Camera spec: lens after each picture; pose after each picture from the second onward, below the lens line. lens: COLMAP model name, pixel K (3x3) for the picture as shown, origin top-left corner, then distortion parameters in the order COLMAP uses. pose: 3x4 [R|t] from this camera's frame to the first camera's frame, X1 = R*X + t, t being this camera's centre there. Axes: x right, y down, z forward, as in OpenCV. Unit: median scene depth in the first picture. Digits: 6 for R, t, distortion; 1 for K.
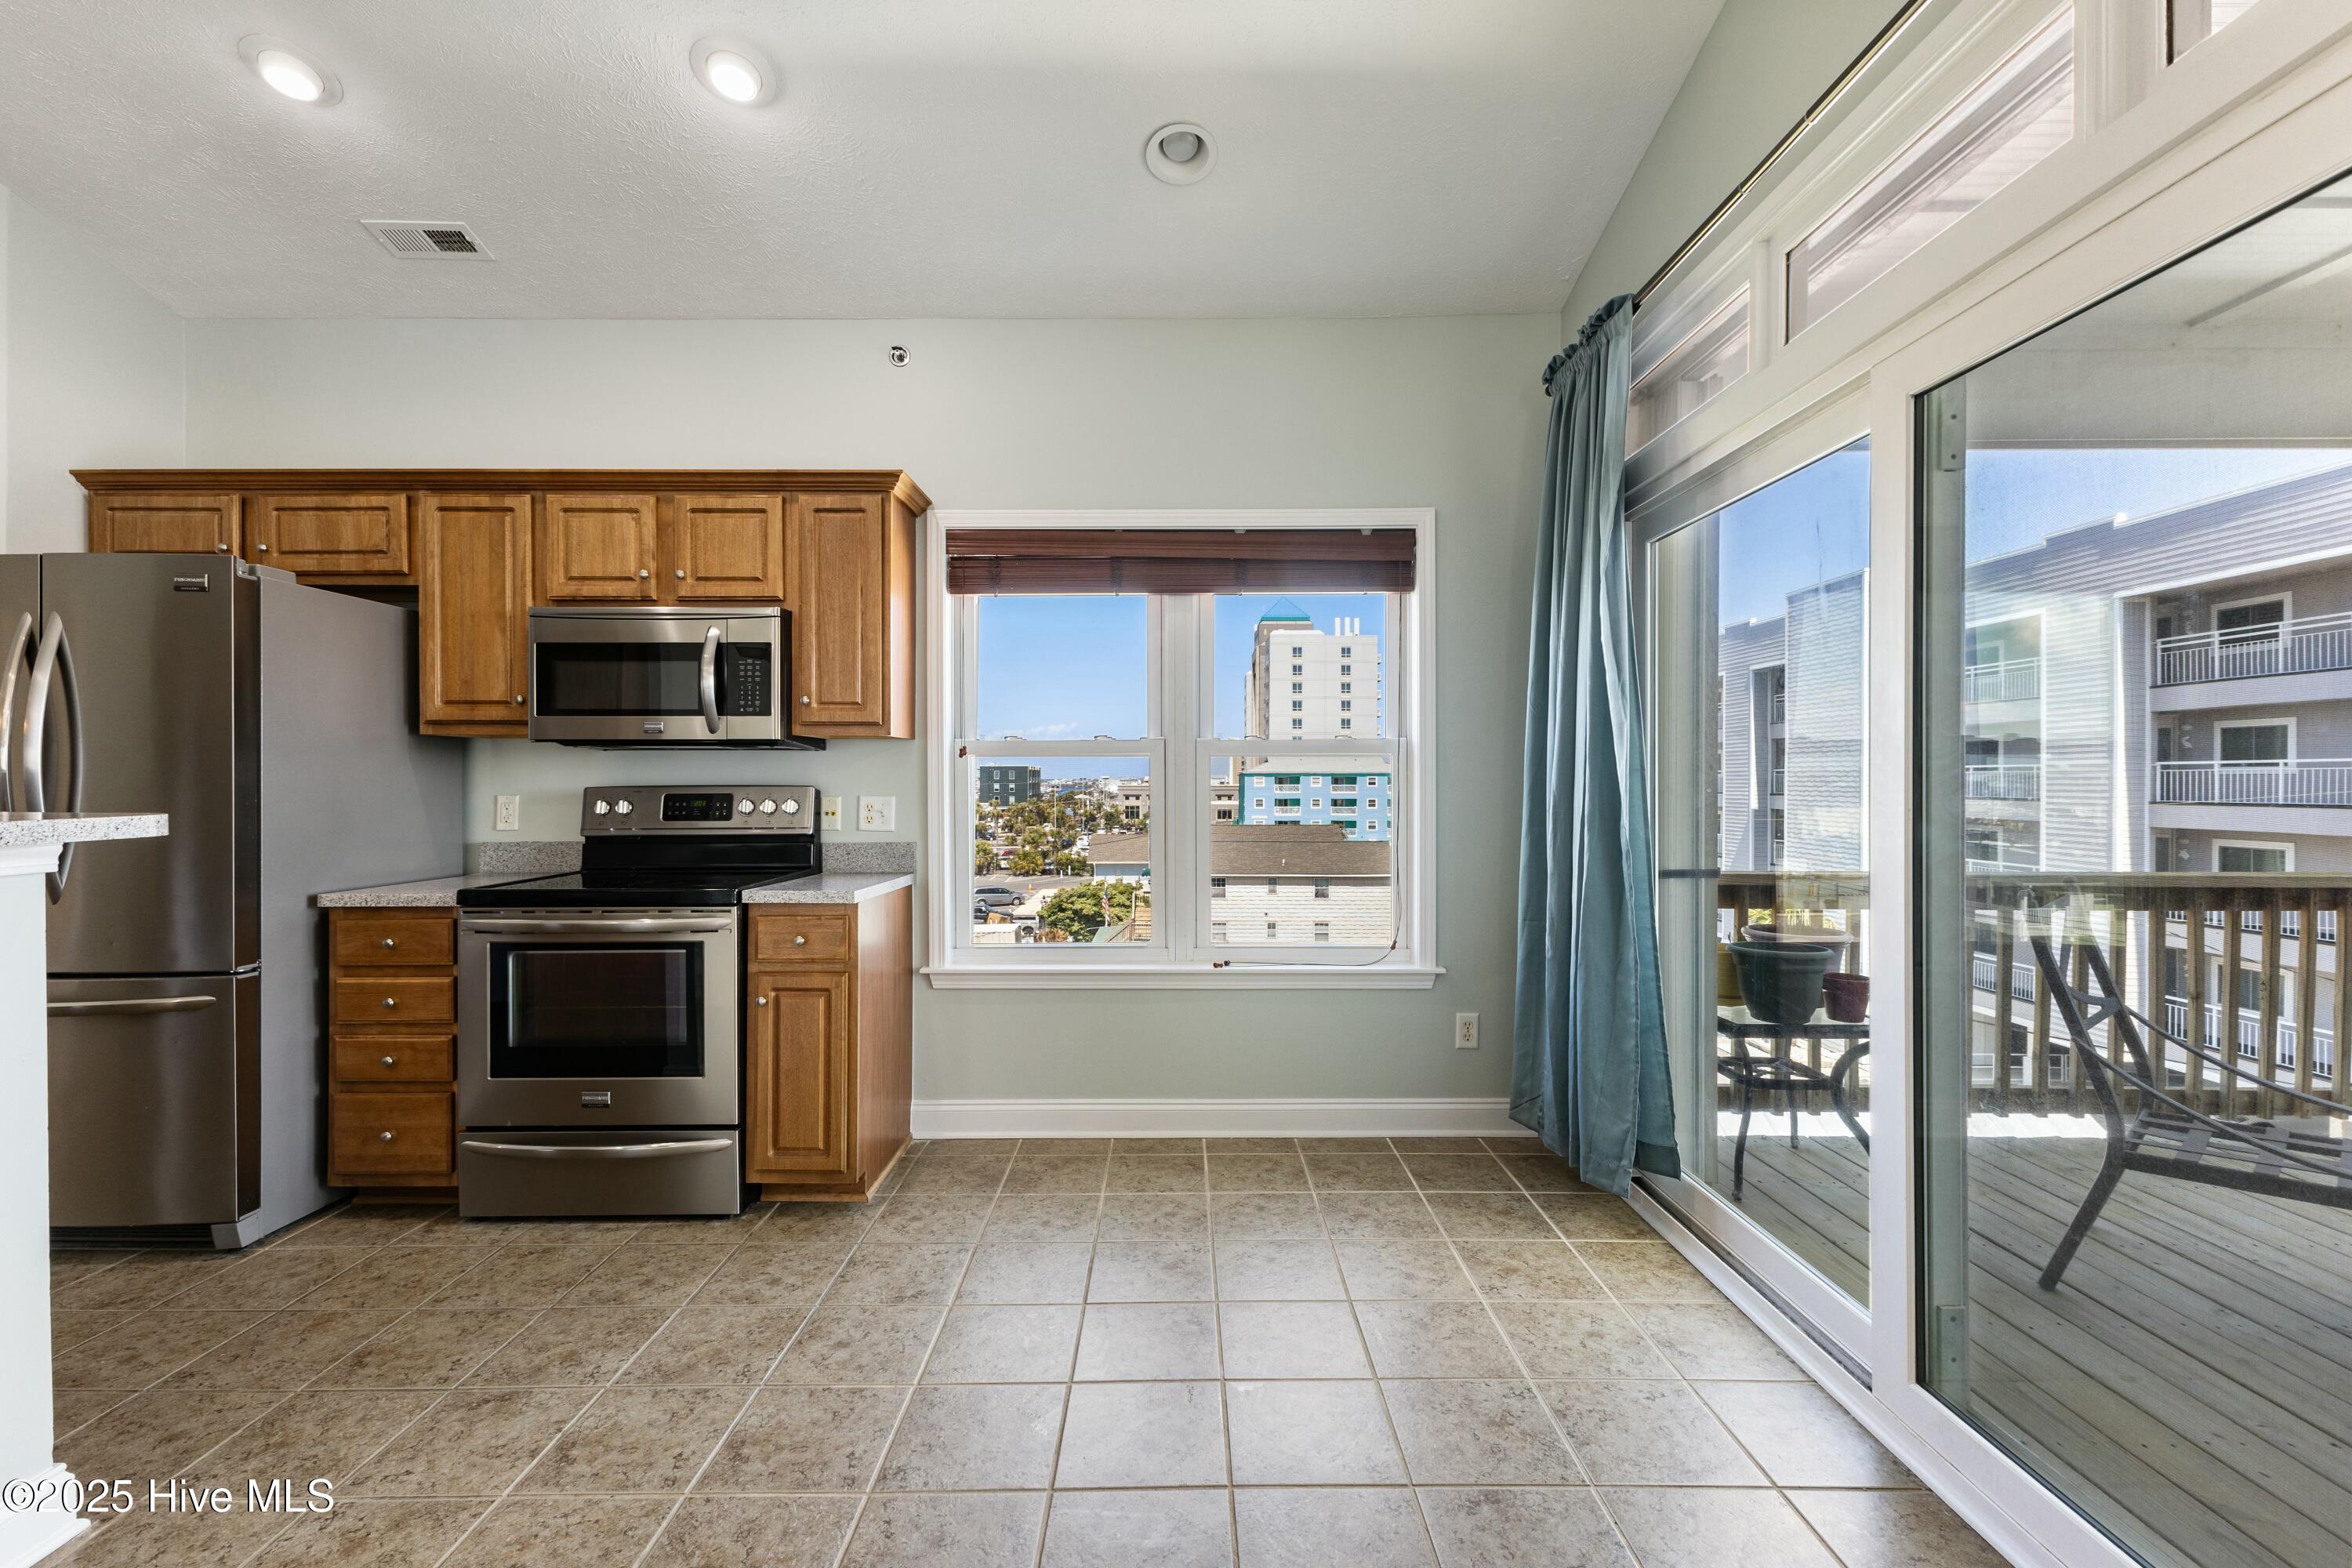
lens RADIAL K [[1013.3, 0, 1178.2], [0, 1013.3, 784.8], [0, 0, 1]] dist [0.013125, -0.004066]
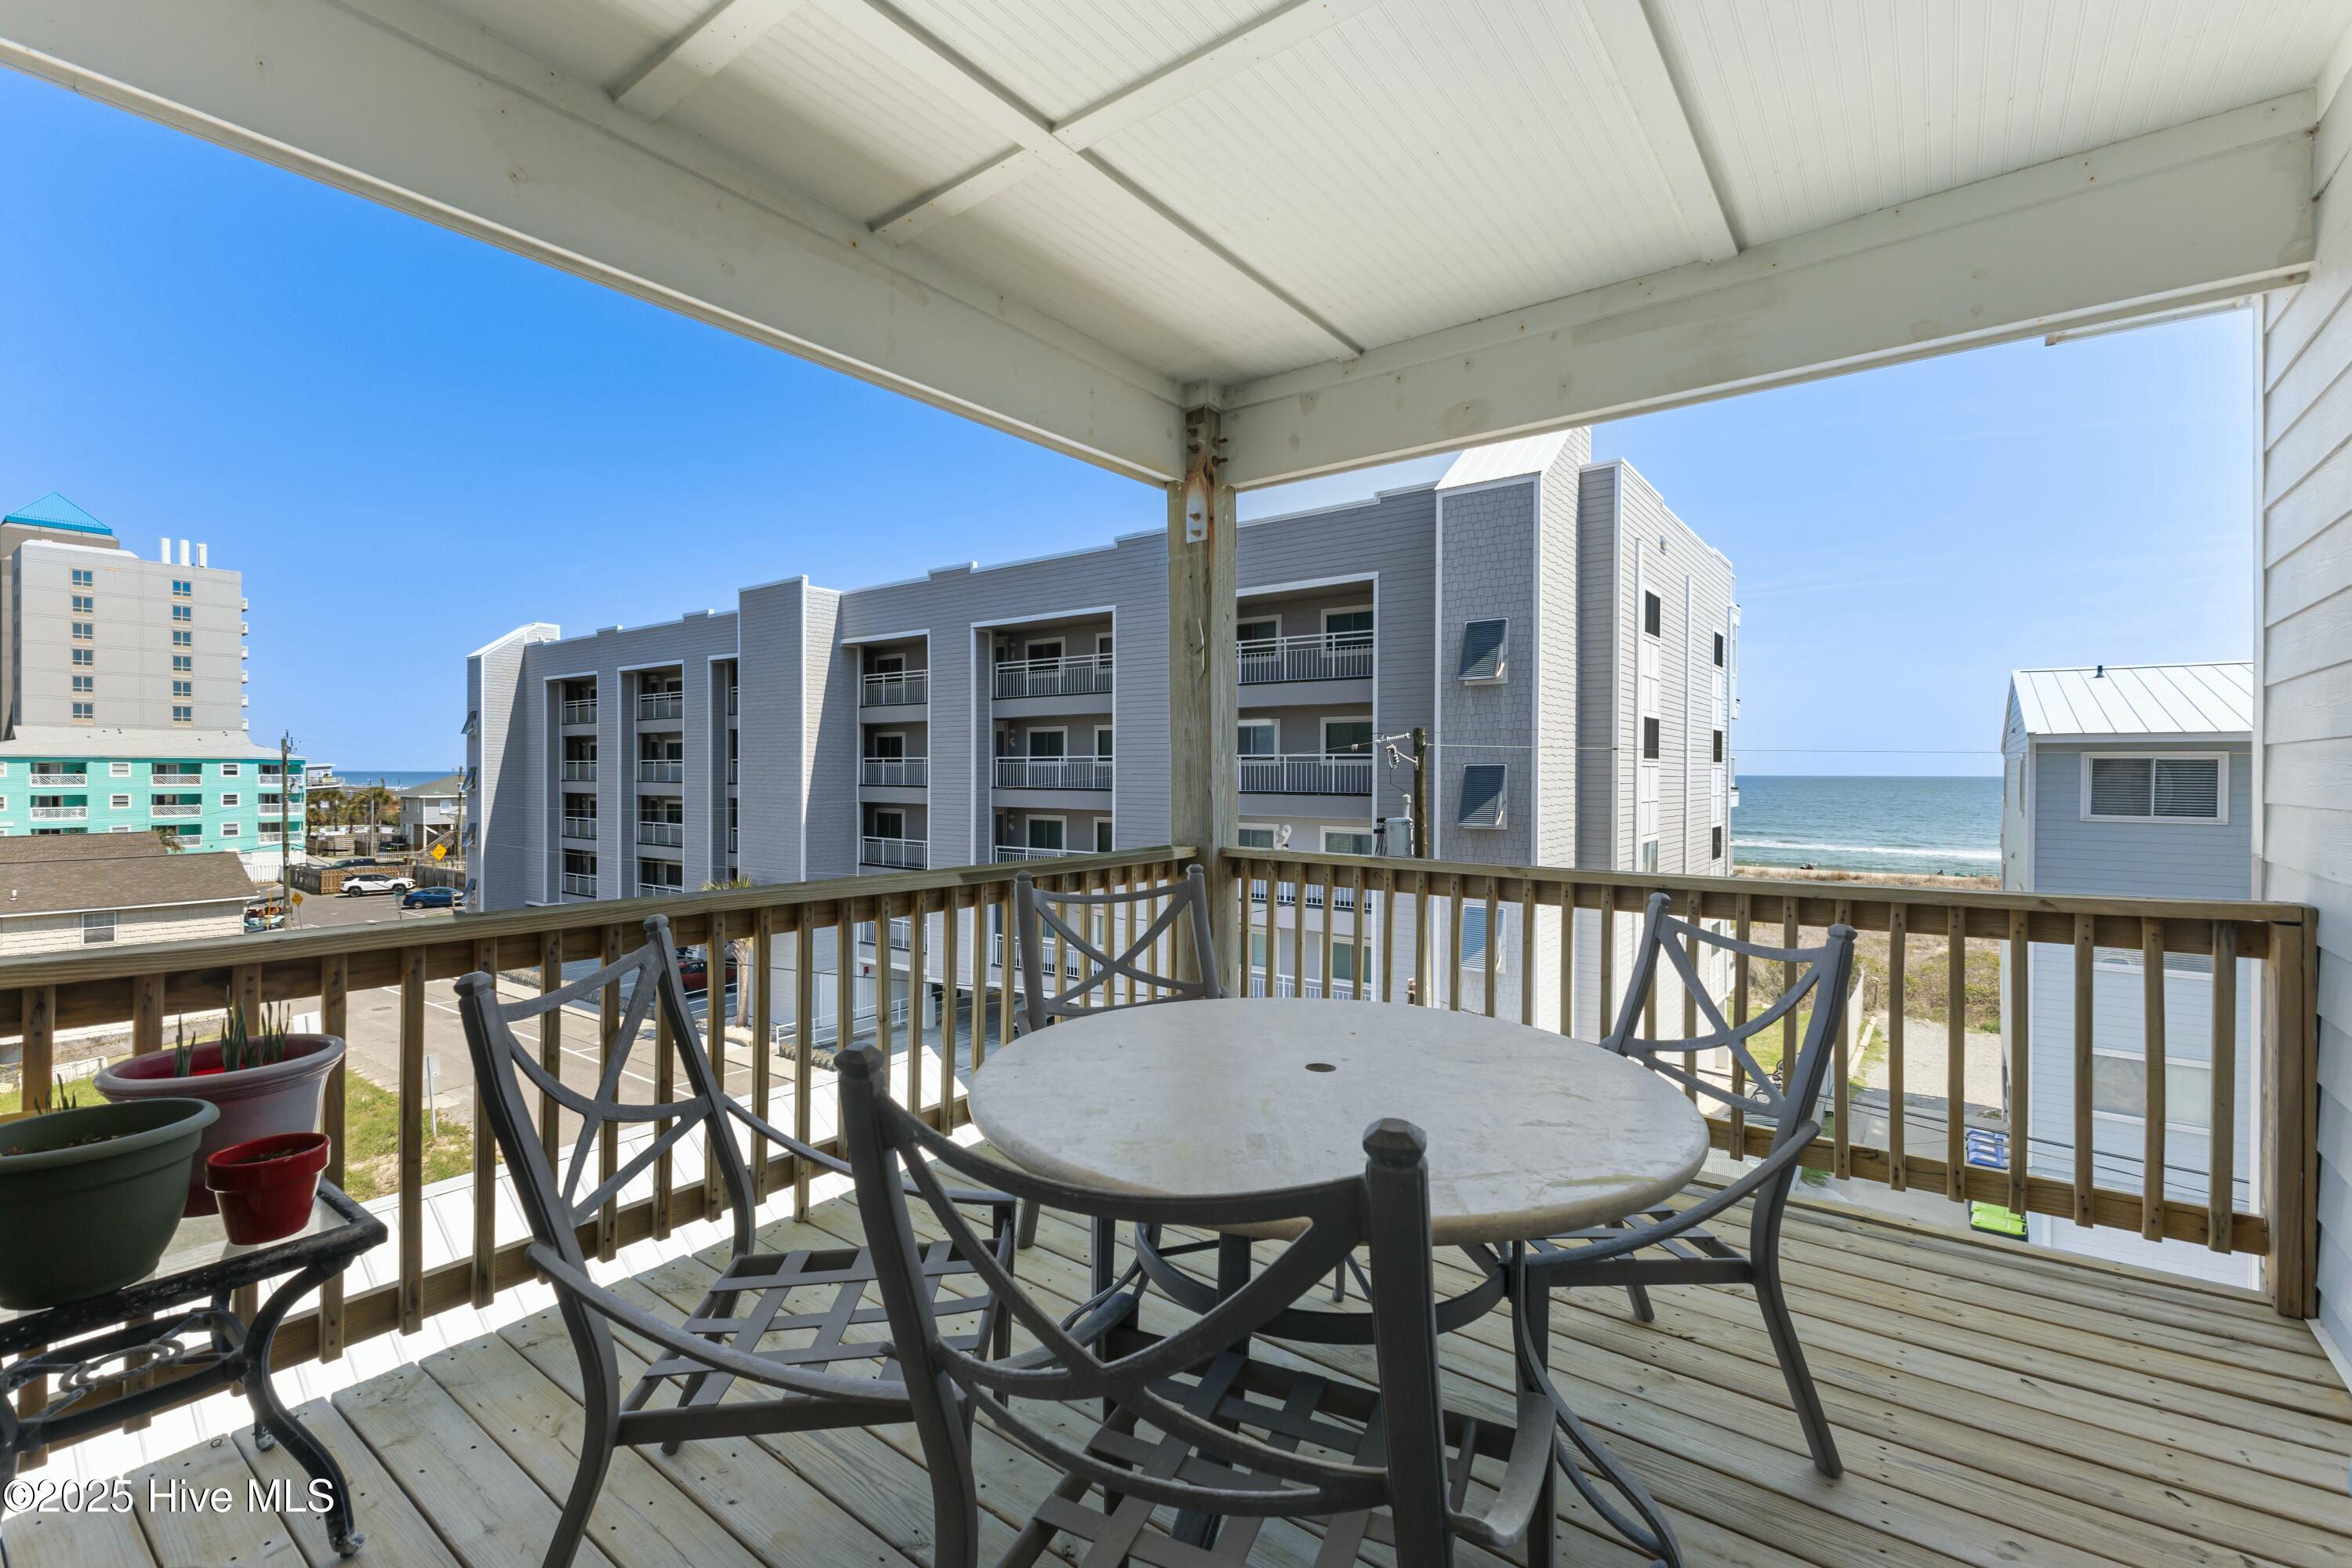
lens RADIAL K [[1013.3, 0, 1176.0], [0, 1013.3, 781.4], [0, 0, 1]] dist [0.013125, -0.004066]
pose [[0.600077, -0.006395, 0.799916, 0.507536], [0.000806, 0.999972, 0.007389, -0.000465], [-0.799942, -0.003789, 0.600066, 0.322742]]
